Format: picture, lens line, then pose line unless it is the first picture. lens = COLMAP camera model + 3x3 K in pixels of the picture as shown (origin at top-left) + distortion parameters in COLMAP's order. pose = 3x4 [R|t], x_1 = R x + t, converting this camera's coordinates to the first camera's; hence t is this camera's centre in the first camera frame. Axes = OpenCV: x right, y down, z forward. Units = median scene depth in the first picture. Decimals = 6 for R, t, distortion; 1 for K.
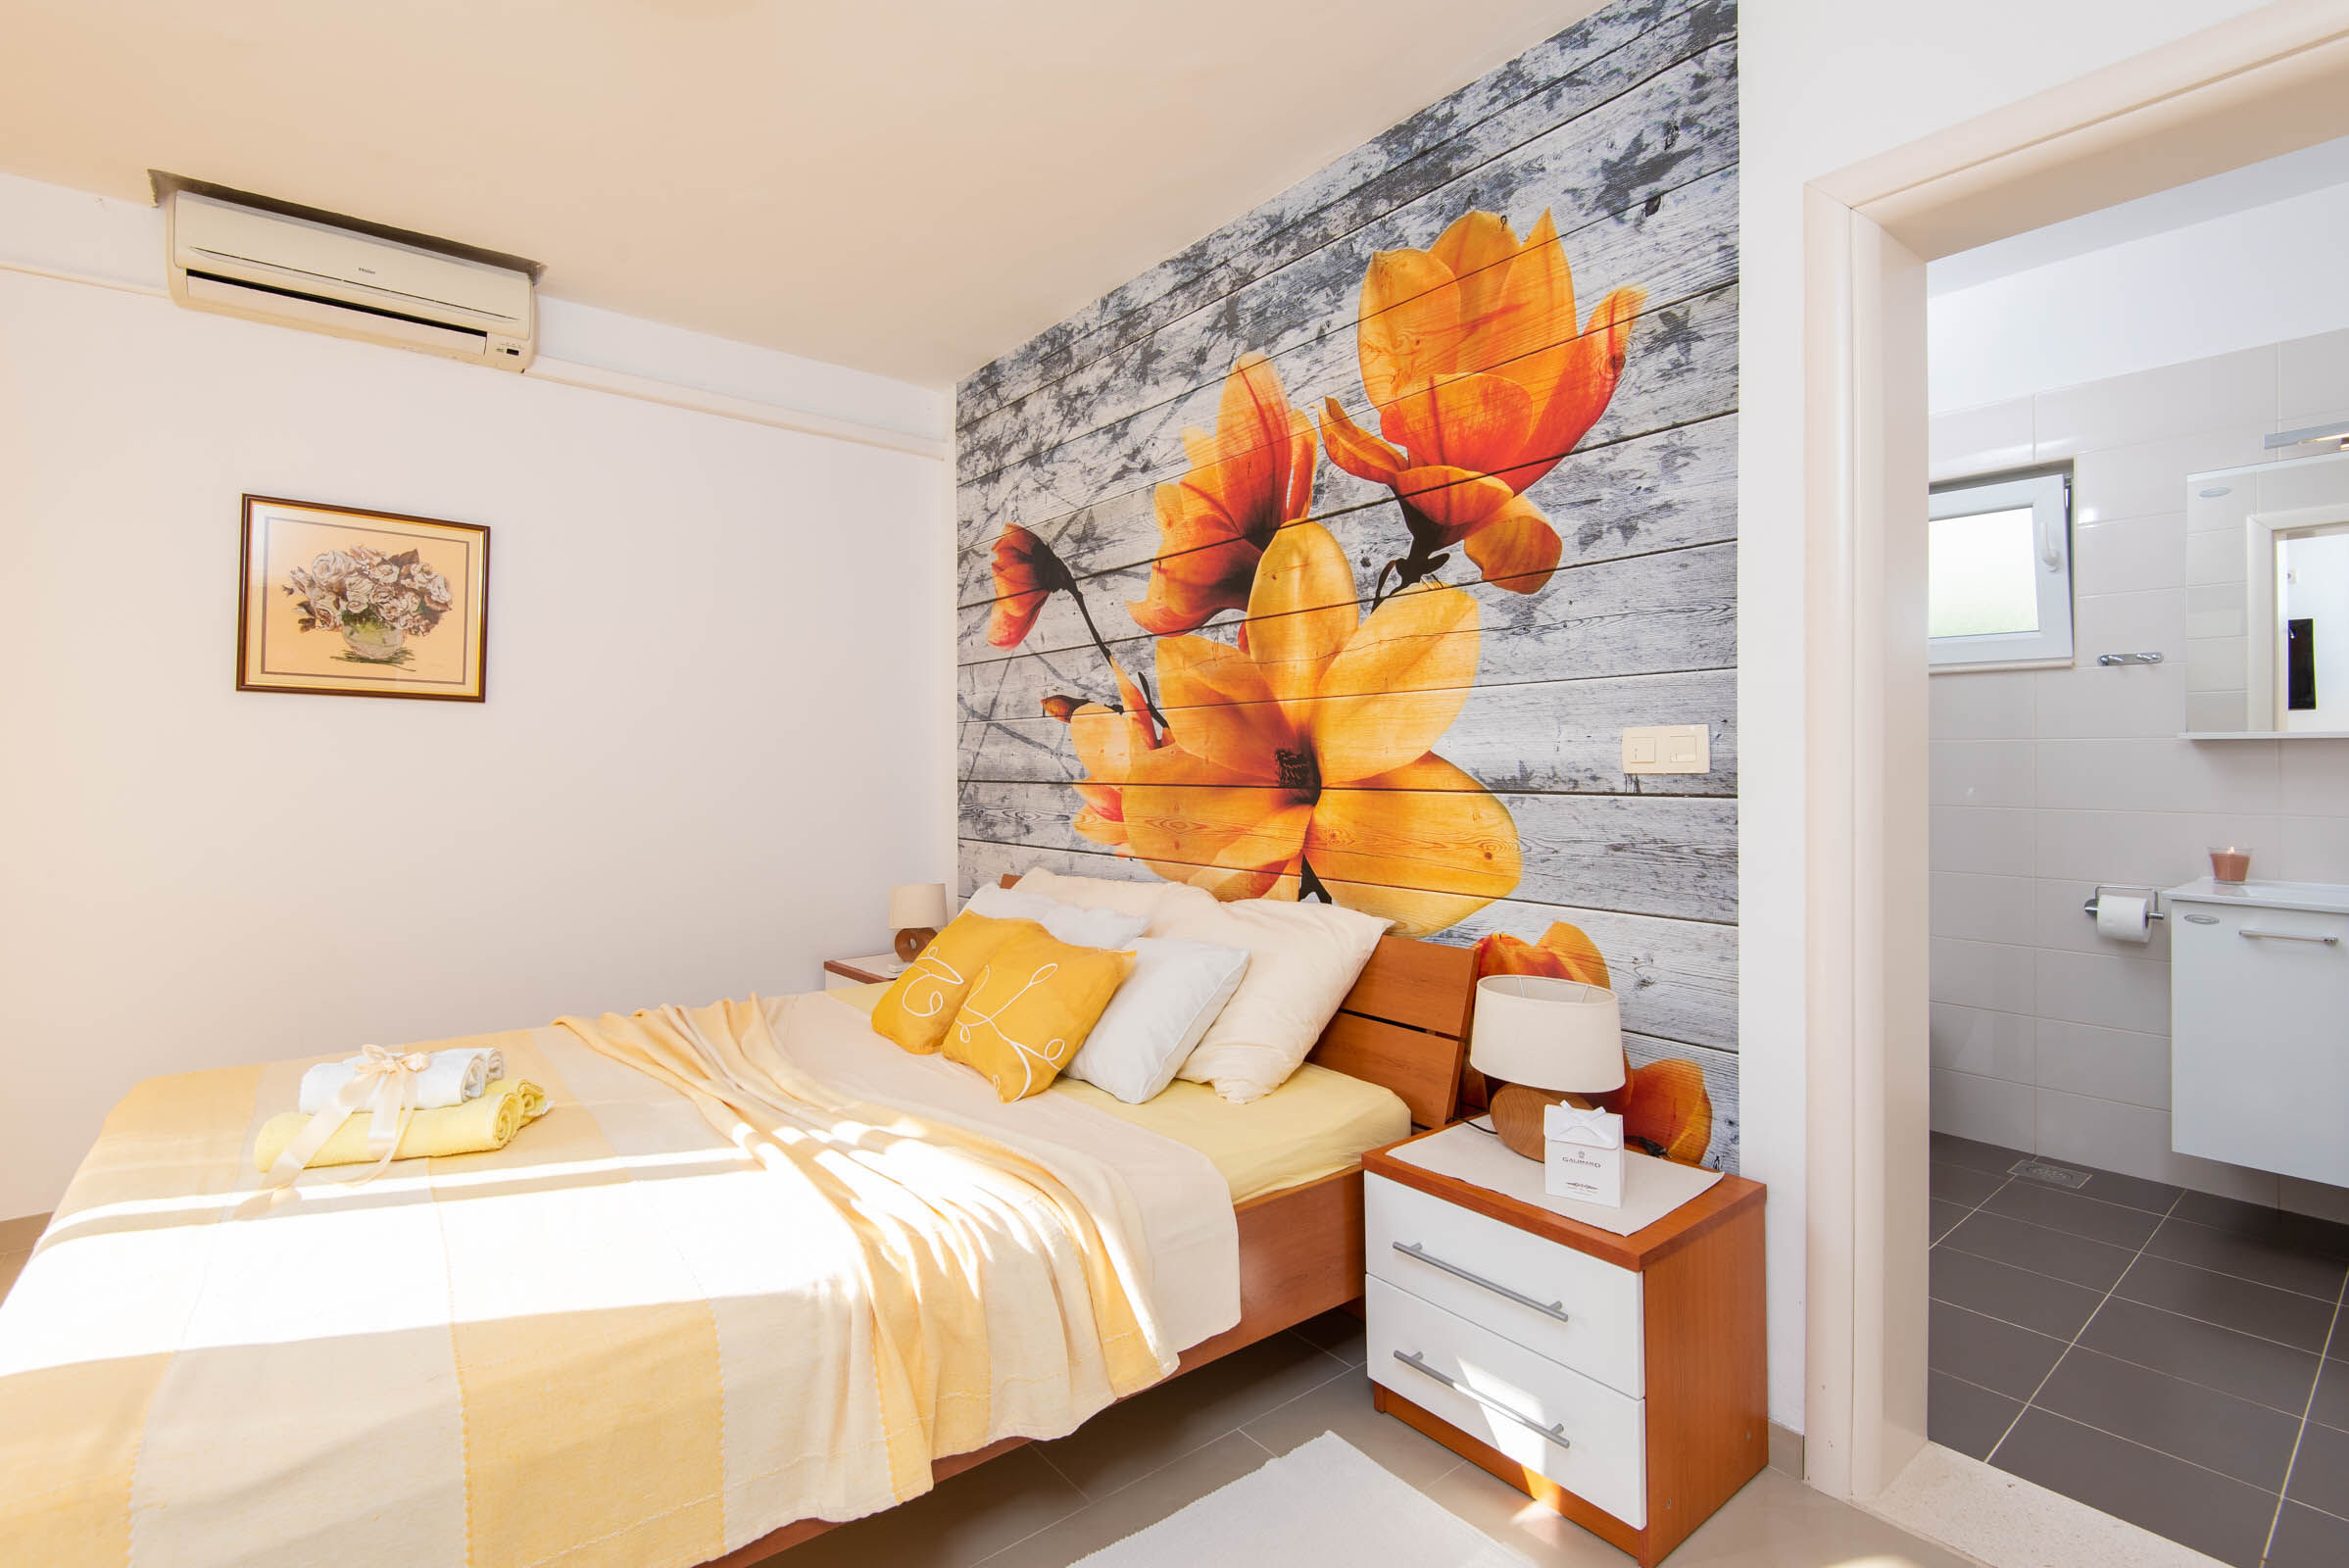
lens RADIAL K [[1098.0, 0, 1214.5], [0, 1098.0, 771.5], [0, 0, 1]] dist [0.023672, -0.026747]
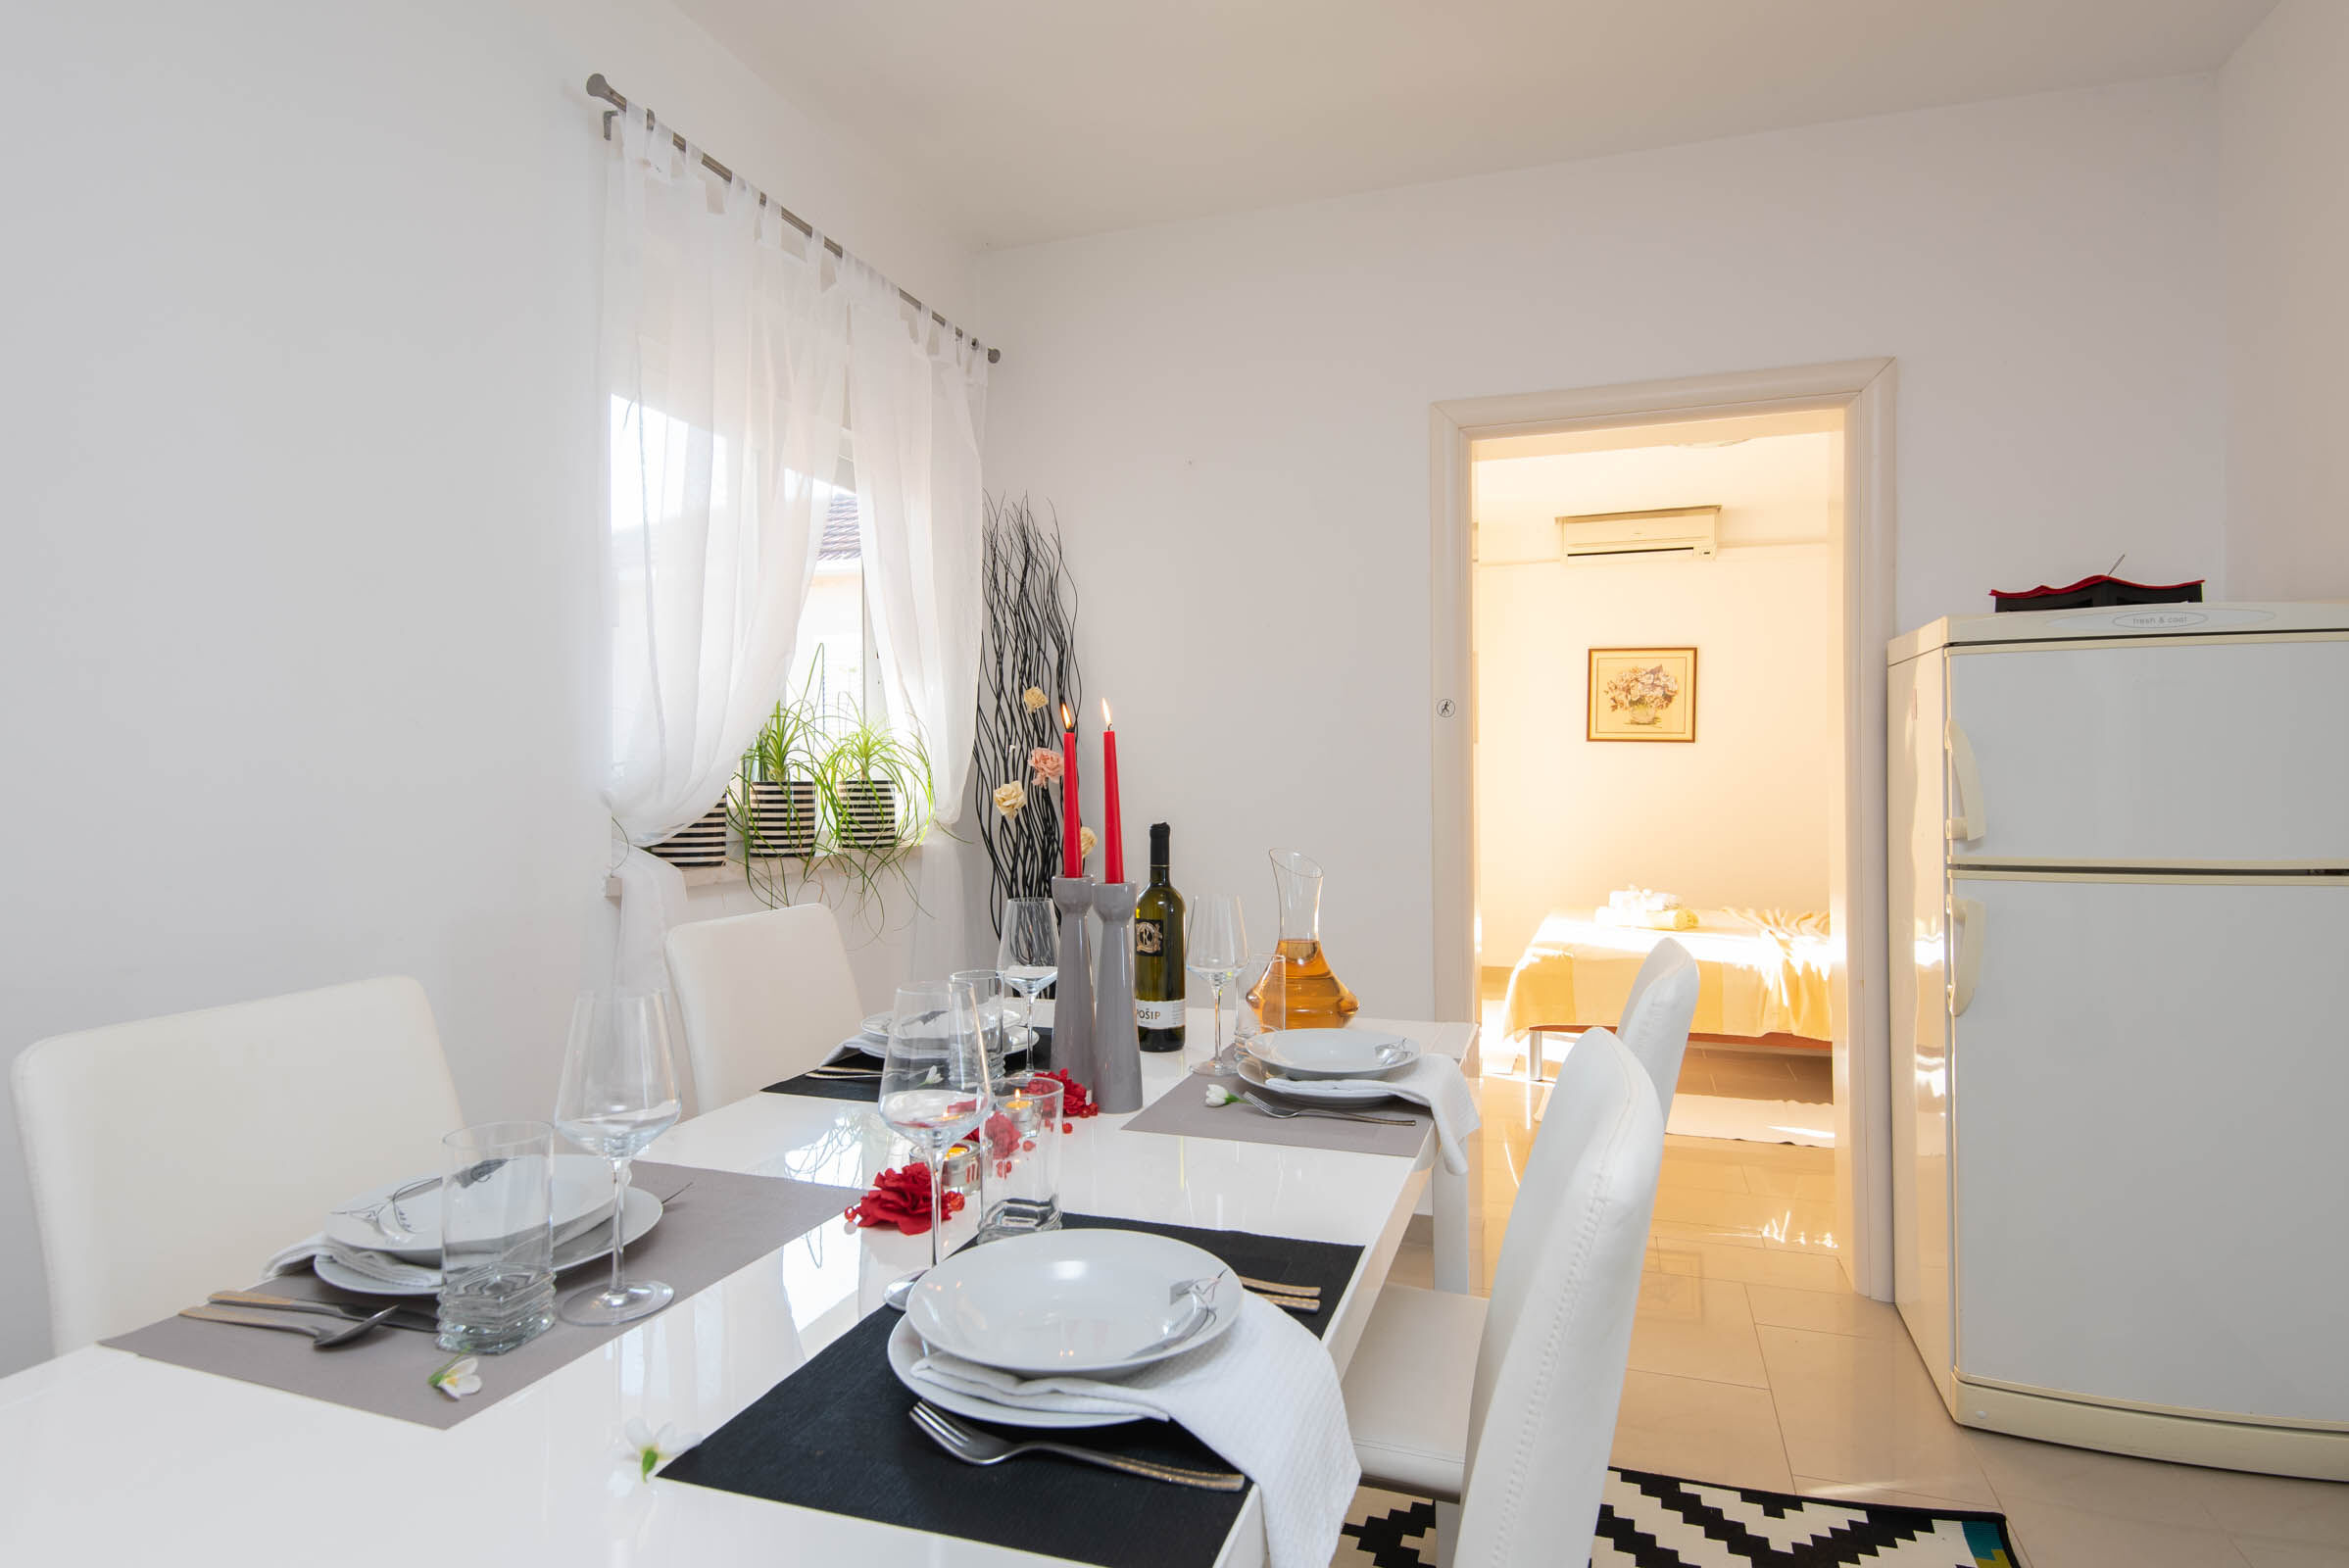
lens RADIAL K [[1329.1, 0, 1219.3], [0, 1329.1, 749.3], [0, 0, 1]] dist [0.173821, -0.000368]
pose [[0.554406, -0.017697, -0.832058, 0.846138], [0.000454, 0.999780, -0.020961, -0.004818], [0.832246, 0.011243, 0.554292, -0.989811]]
